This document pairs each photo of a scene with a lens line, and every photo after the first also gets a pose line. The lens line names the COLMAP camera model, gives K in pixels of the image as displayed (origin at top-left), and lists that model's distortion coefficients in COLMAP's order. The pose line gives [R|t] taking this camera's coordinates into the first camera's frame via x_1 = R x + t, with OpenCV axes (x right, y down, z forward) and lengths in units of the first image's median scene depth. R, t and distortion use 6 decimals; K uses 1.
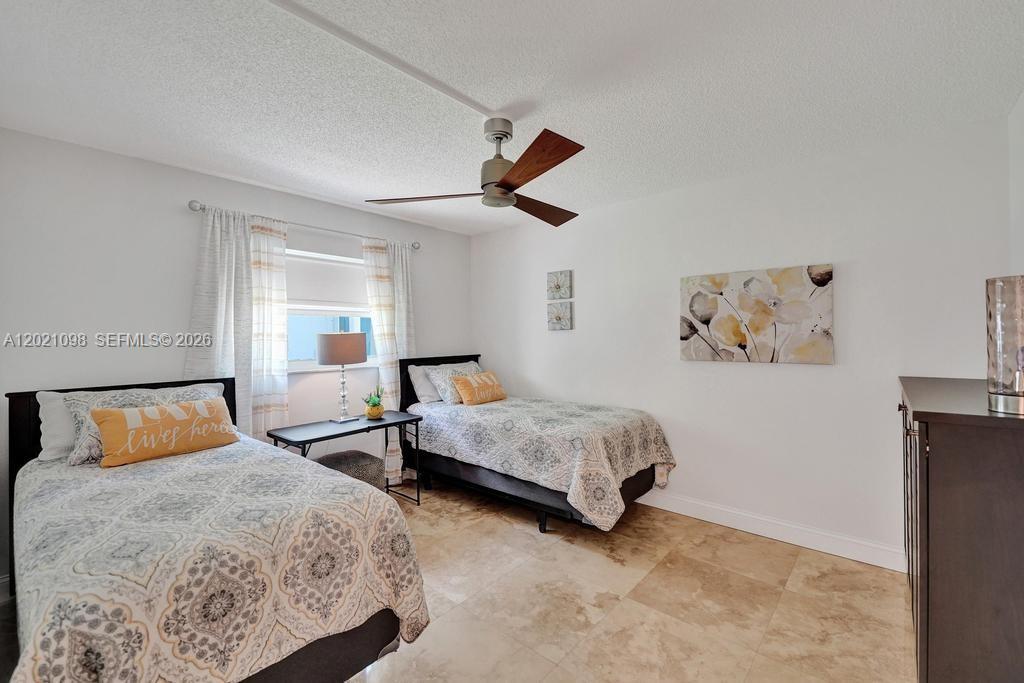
lens RADIAL K [[421.4, 0, 512.7], [0, 421.4, 335.9], [0, 0, 1]] dist [0.022380, -0.015867]
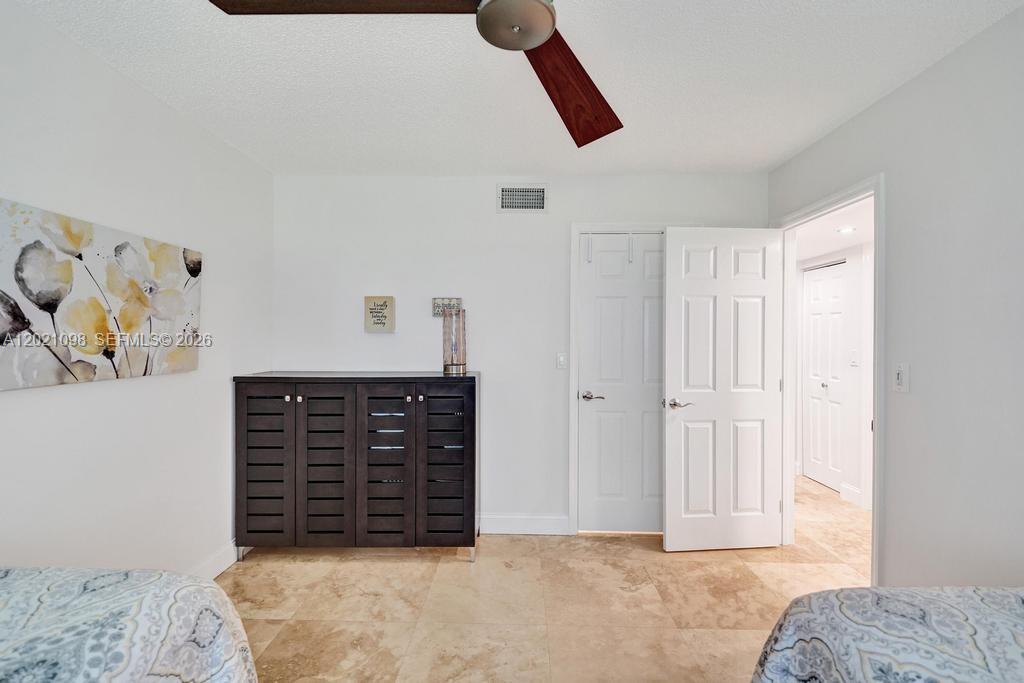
lens RADIAL K [[421.4, 0, 512.8], [0, 421.4, 340.7], [0, 0, 1]] dist [0.022380, -0.015867]
pose [[-0.634349, 0.004269, 0.773035, -0.276349], [0.006345, 0.999980, -0.000316, 0.010560], [-0.773021, 0.004705, -0.634363, 0.948994]]
